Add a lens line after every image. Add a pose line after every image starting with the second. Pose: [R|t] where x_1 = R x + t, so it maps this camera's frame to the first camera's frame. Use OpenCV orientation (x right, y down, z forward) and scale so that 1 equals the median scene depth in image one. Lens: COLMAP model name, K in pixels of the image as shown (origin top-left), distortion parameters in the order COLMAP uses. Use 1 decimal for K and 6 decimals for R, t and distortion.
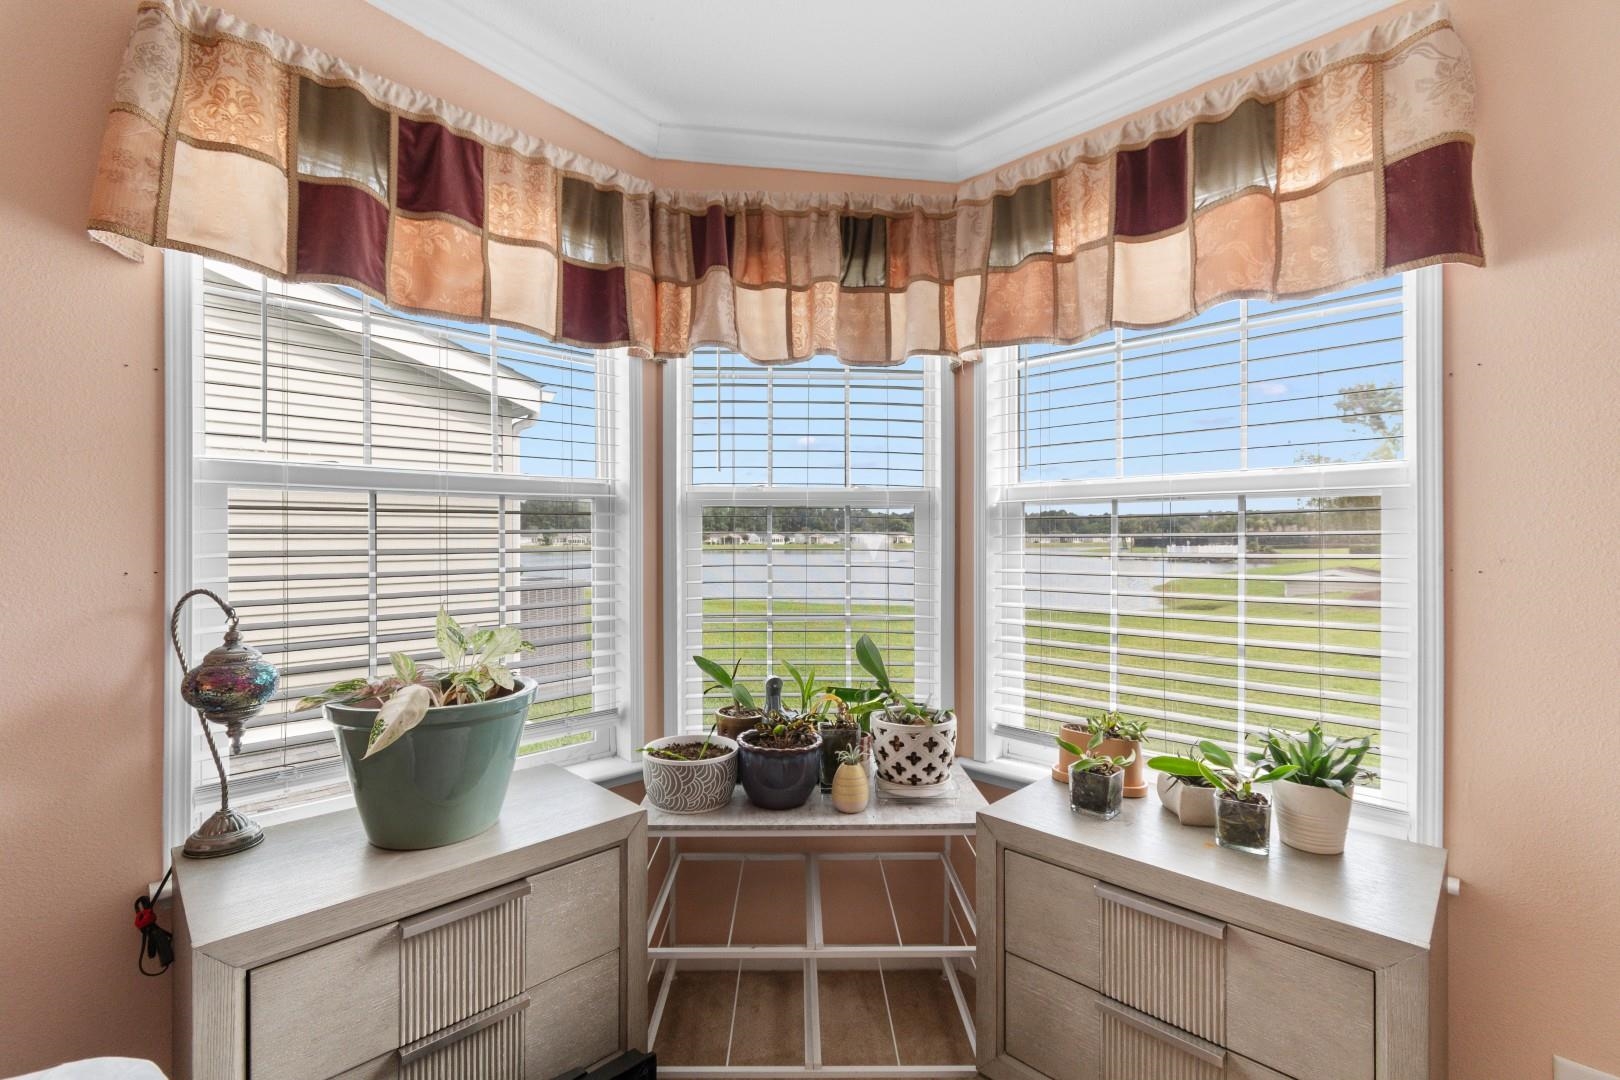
lens RADIAL K [[714.8, 0, 805.7], [0, 714.8, 534.0], [0, 0, 1]] dist [-0.001979, -0.000546]
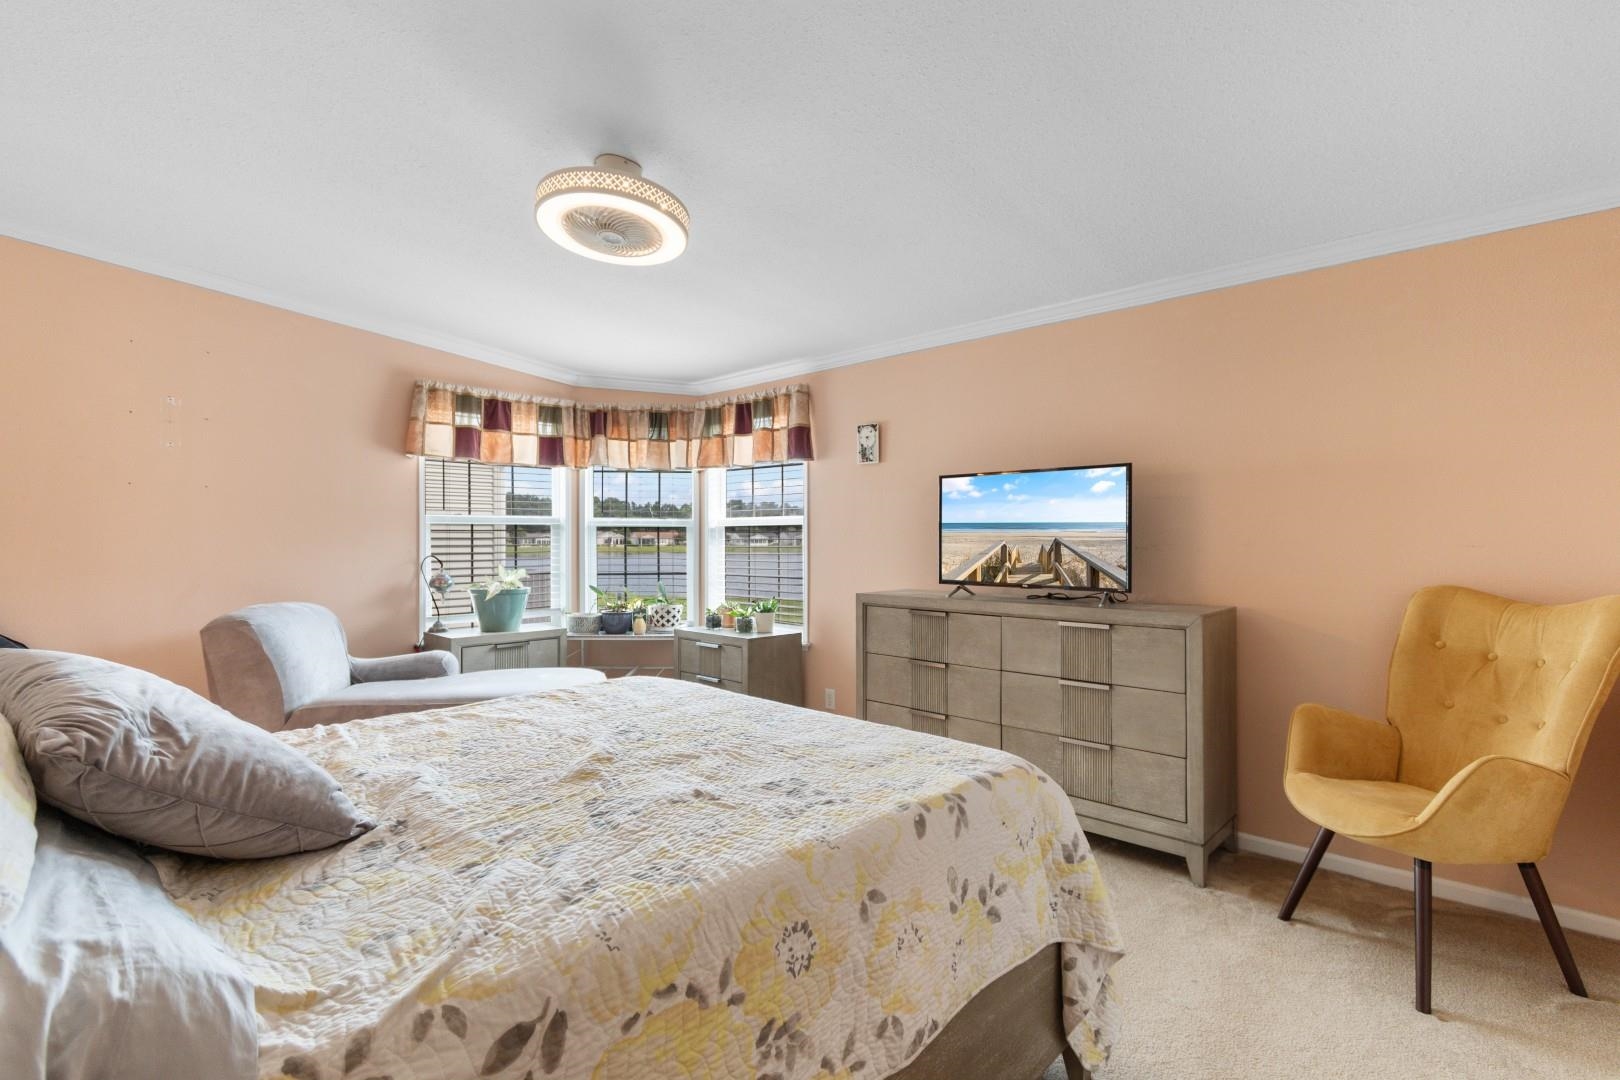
lens RADIAL K [[775.1, 0, 810.0], [0, 775.1, 539.3], [0, 0, 1]] dist [-0.002372, -0.002288]
pose [[0.999957, 0.005080, 0.007744, 0.633606], [-0.005220, 0.999821, 0.018180, -0.050844], [-0.007651, -0.018219, 0.999805, -1.856811]]
